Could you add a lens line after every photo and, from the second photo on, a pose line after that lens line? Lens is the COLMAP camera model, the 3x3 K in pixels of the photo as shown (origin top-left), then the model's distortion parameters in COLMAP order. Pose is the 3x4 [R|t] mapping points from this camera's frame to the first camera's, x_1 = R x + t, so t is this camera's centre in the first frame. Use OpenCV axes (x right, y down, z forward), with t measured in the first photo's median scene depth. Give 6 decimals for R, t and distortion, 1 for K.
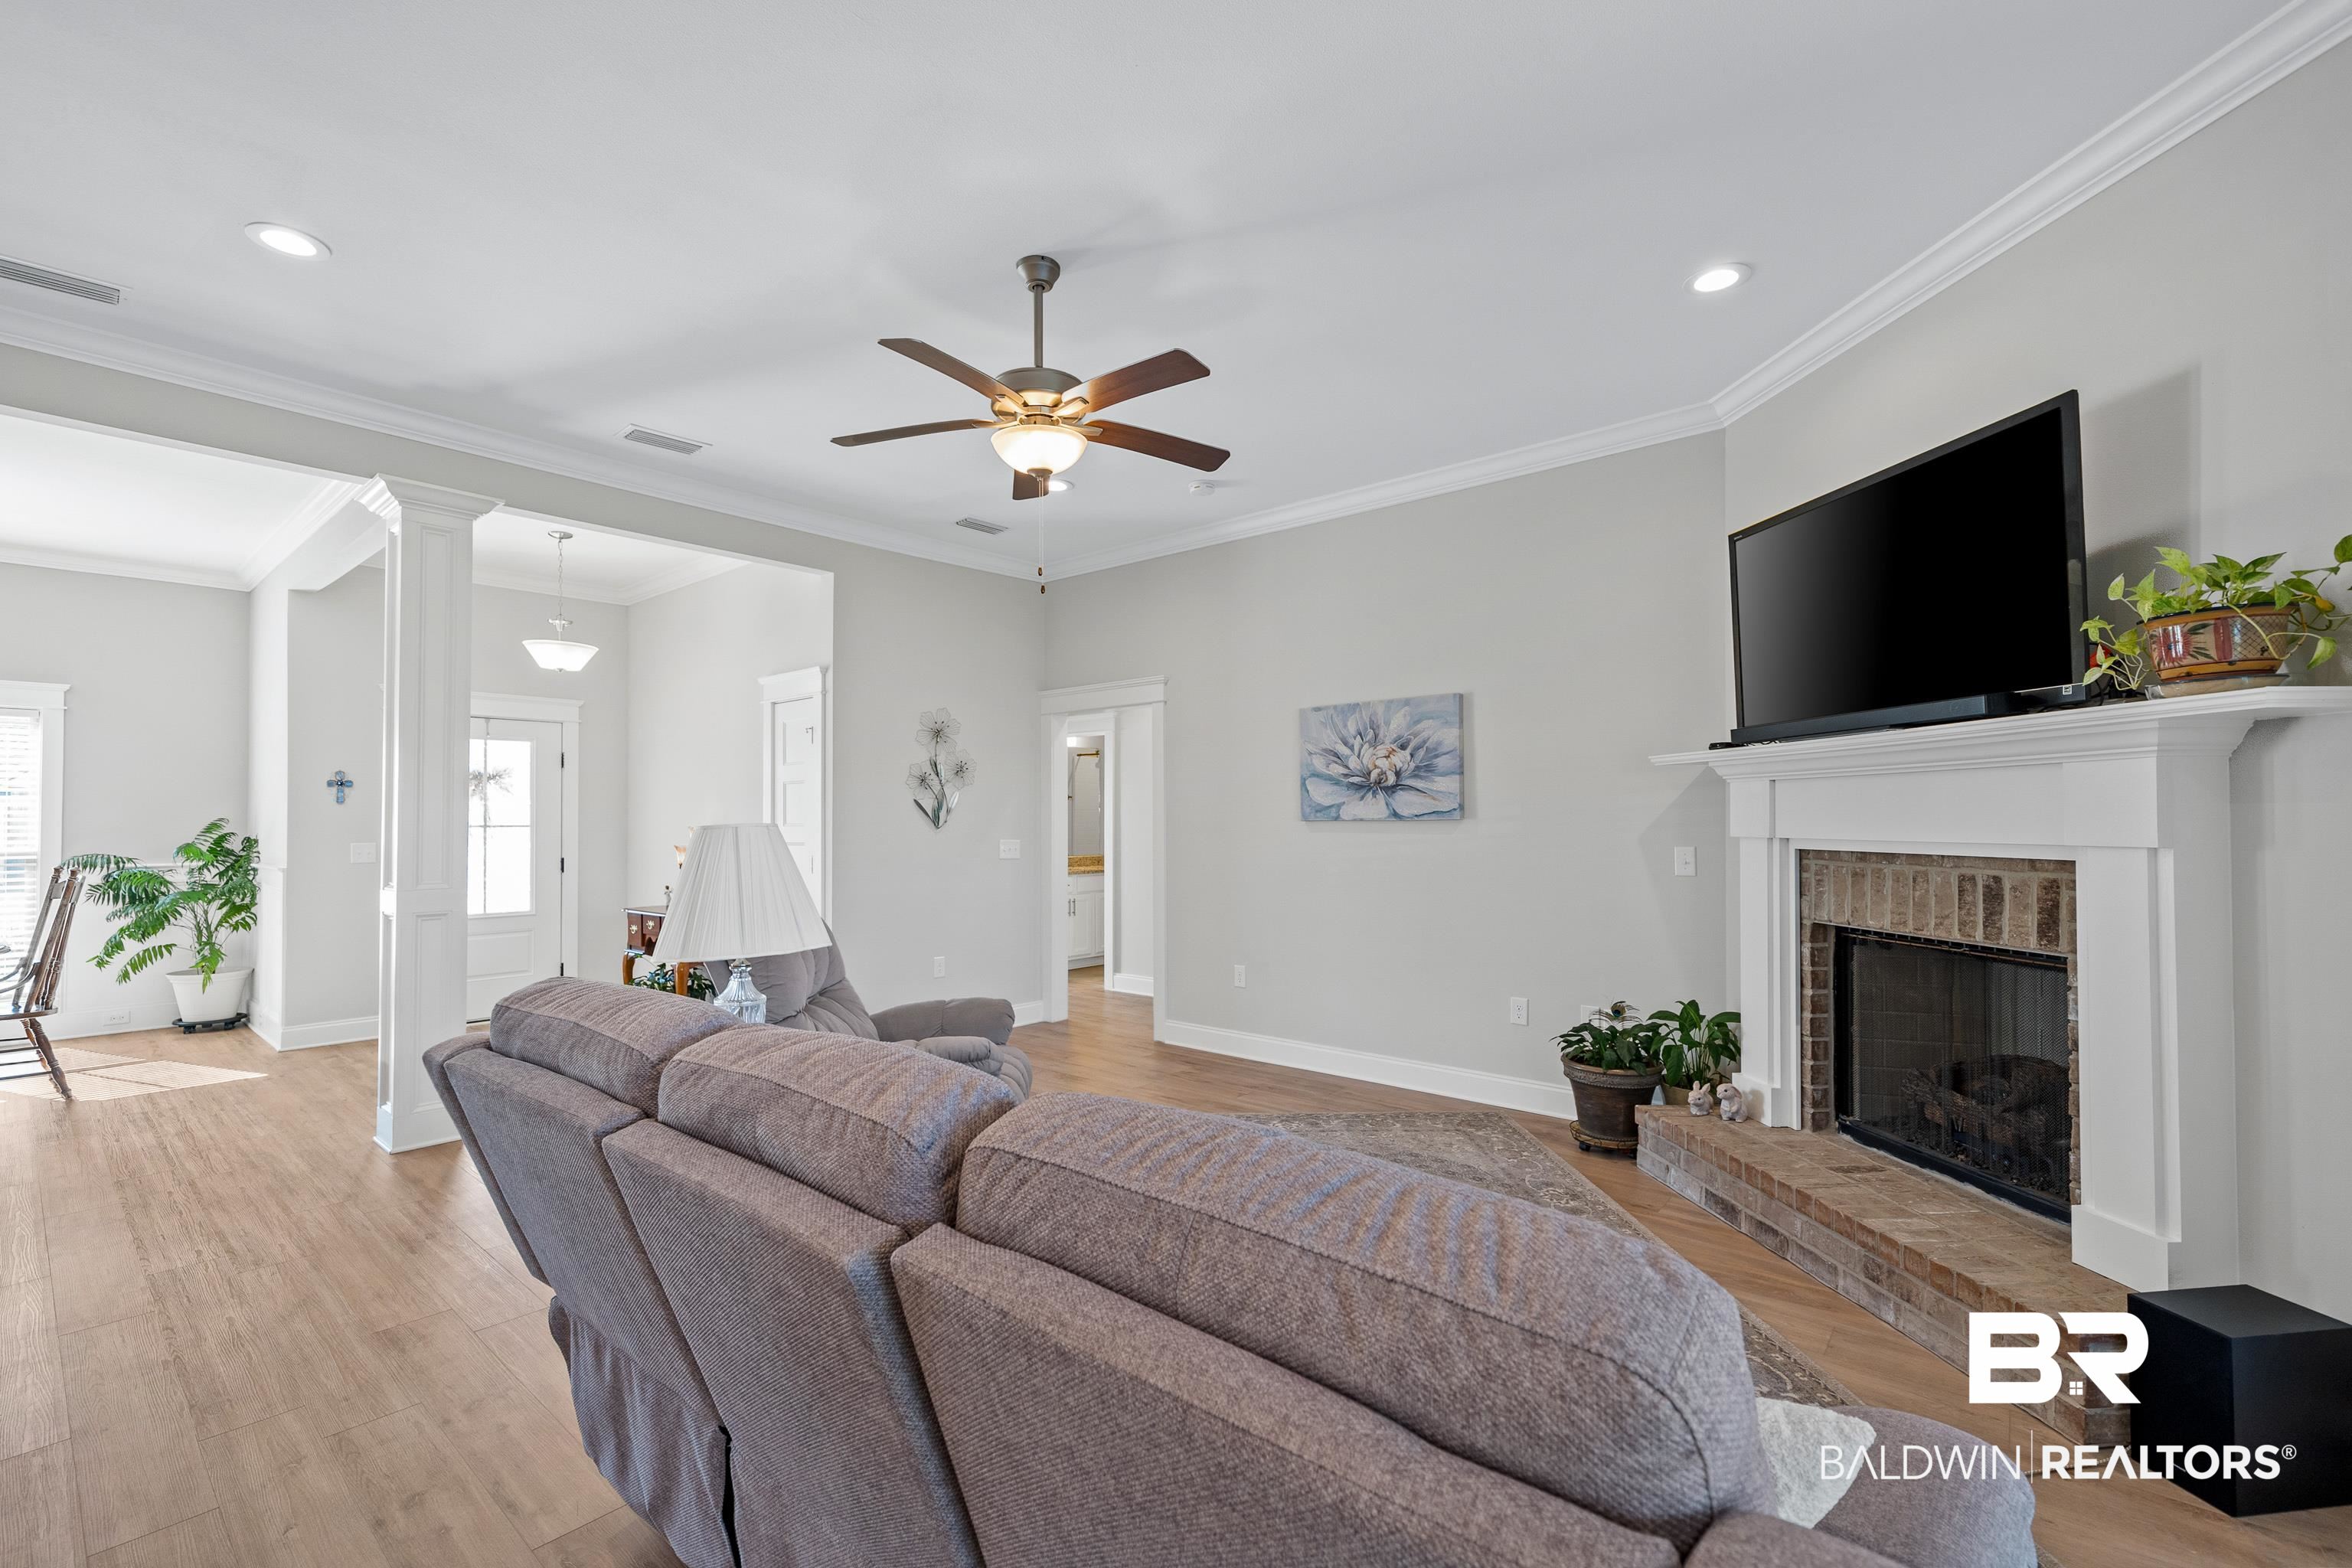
lens RADIAL K [[1014.9, 0, 1147.1], [0, 1014.9, 816.9], [0, 0, 1]] dist [0.003624, 0.000172]
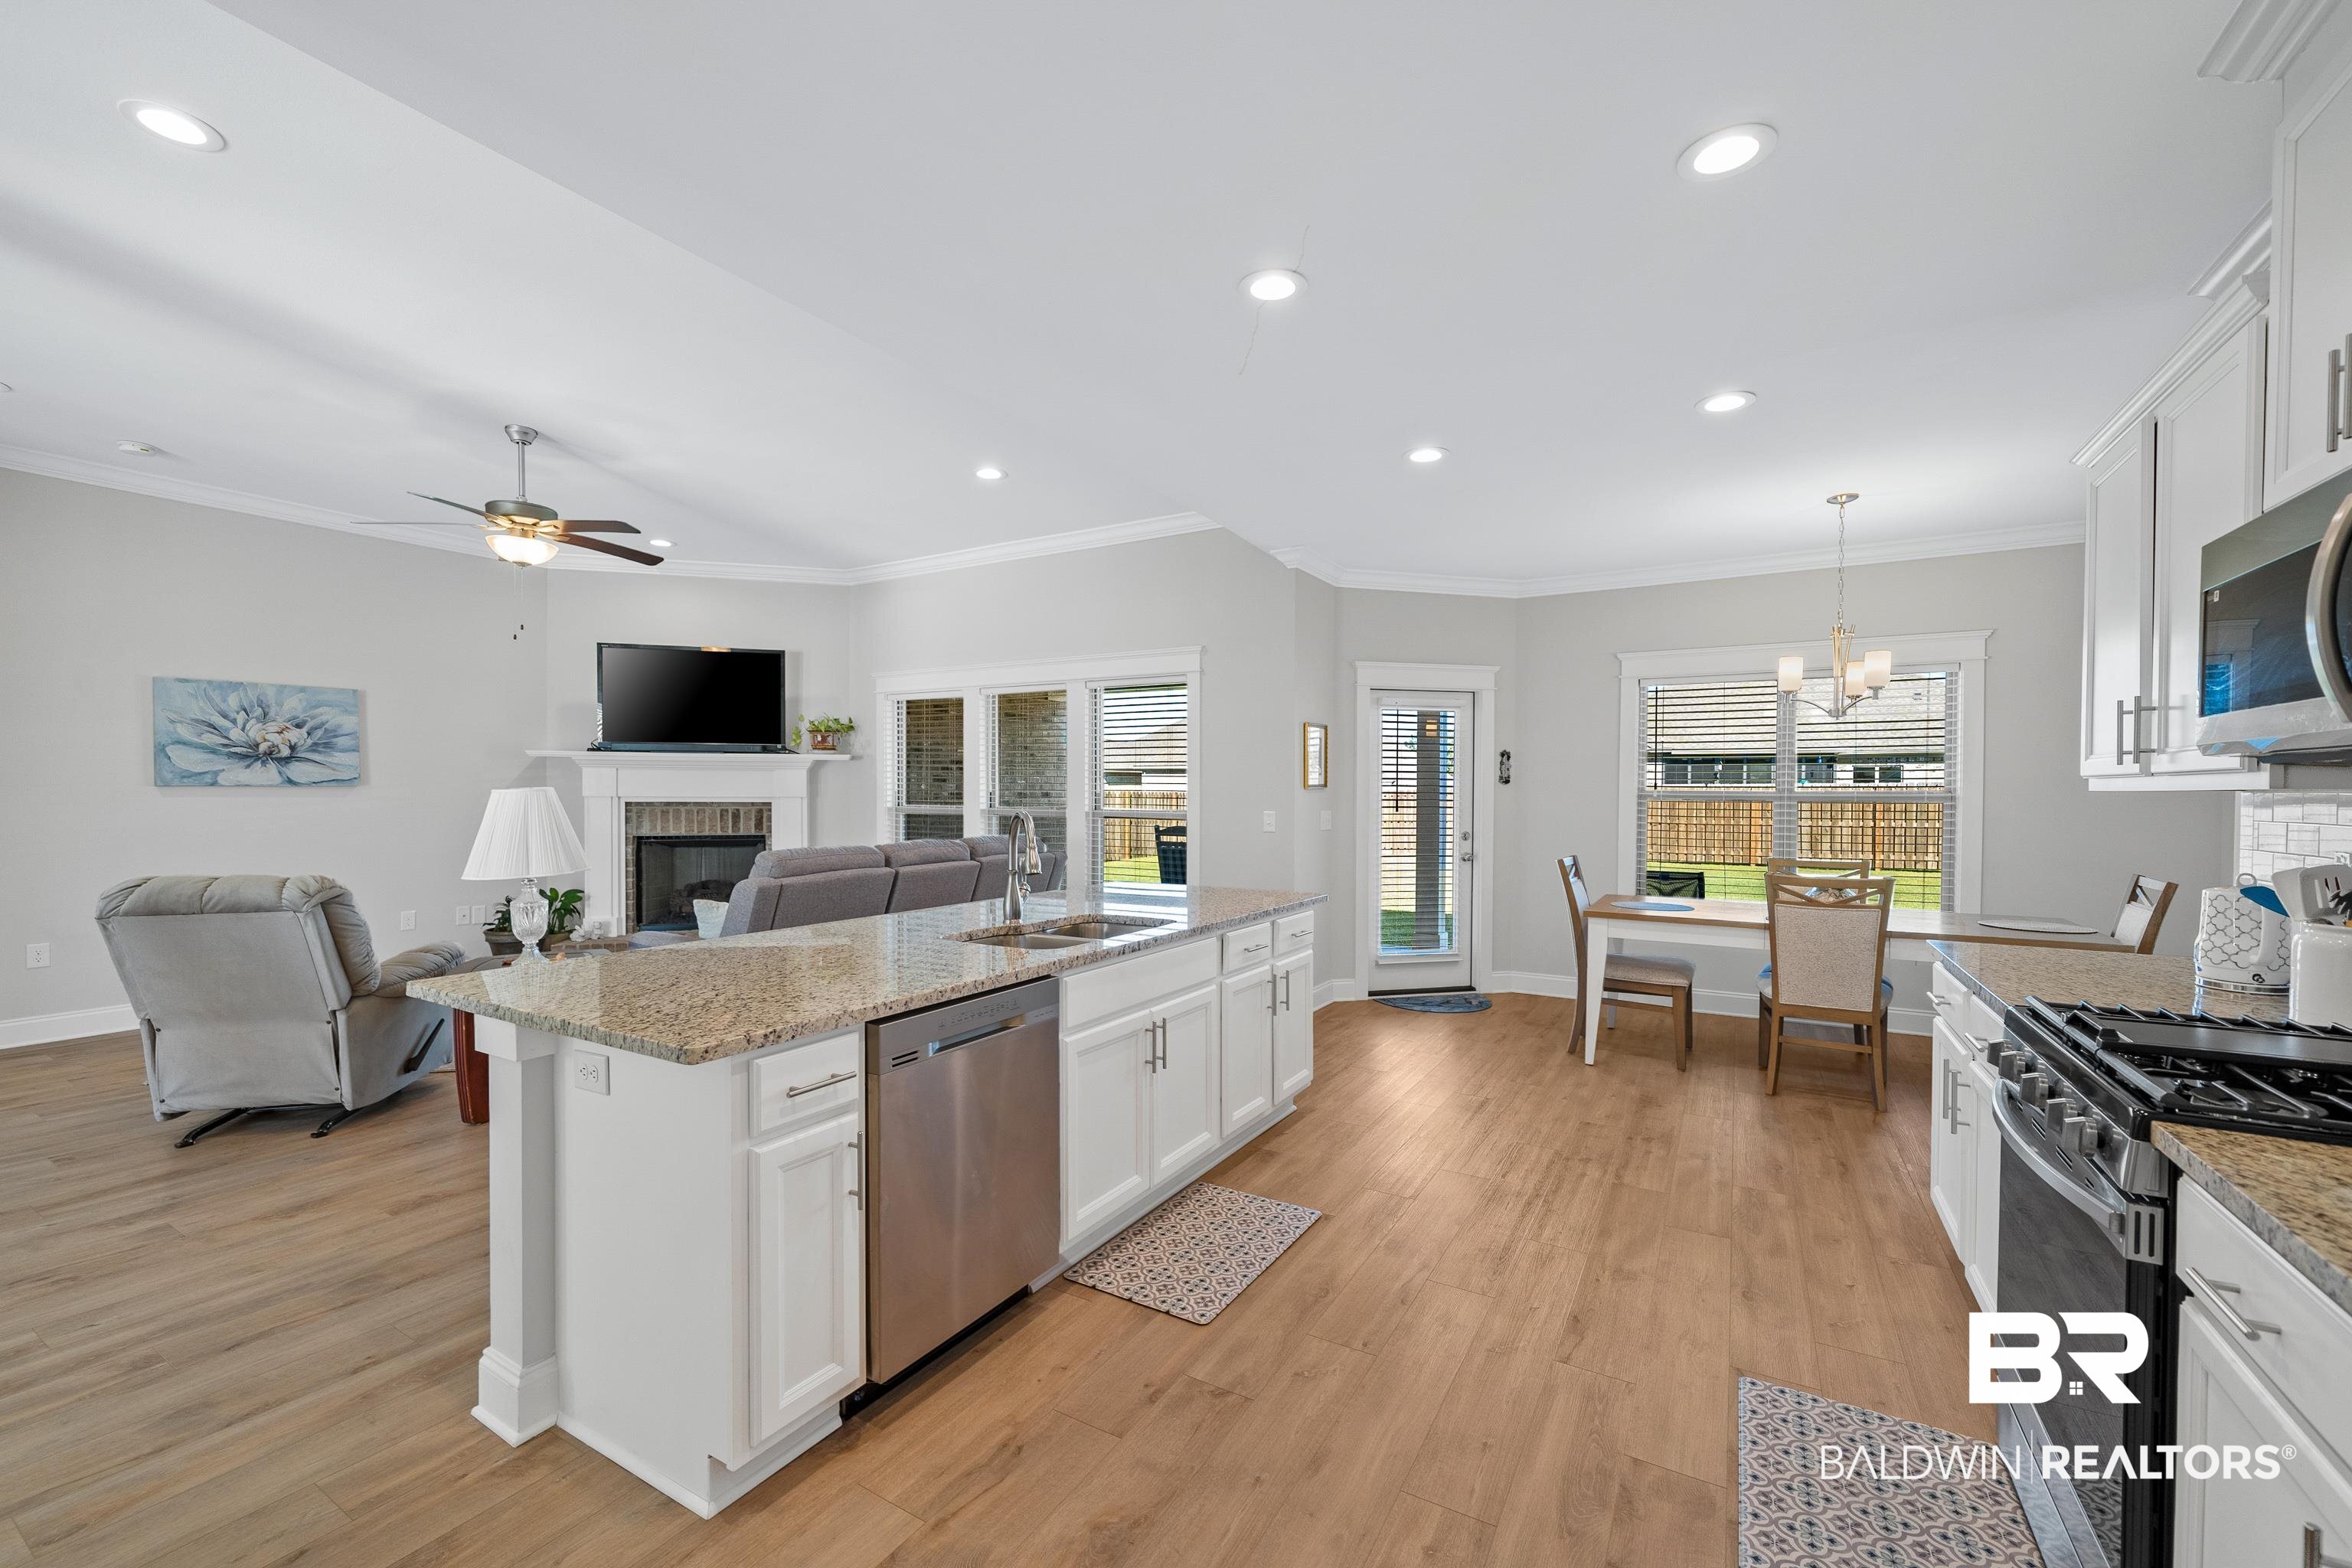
lens RADIAL K [[936.0, 0, 1184.7], [0, 936.0, 794.1], [0, 0, 1]] dist [-0.003193, 0.000674]
pose [[-0.203070, -0.006073, 0.979145, -1.306741], [-0.009869, 0.999943, 0.004155, -0.002826], [-0.979114, -0.008820, -0.203119, 0.230697]]
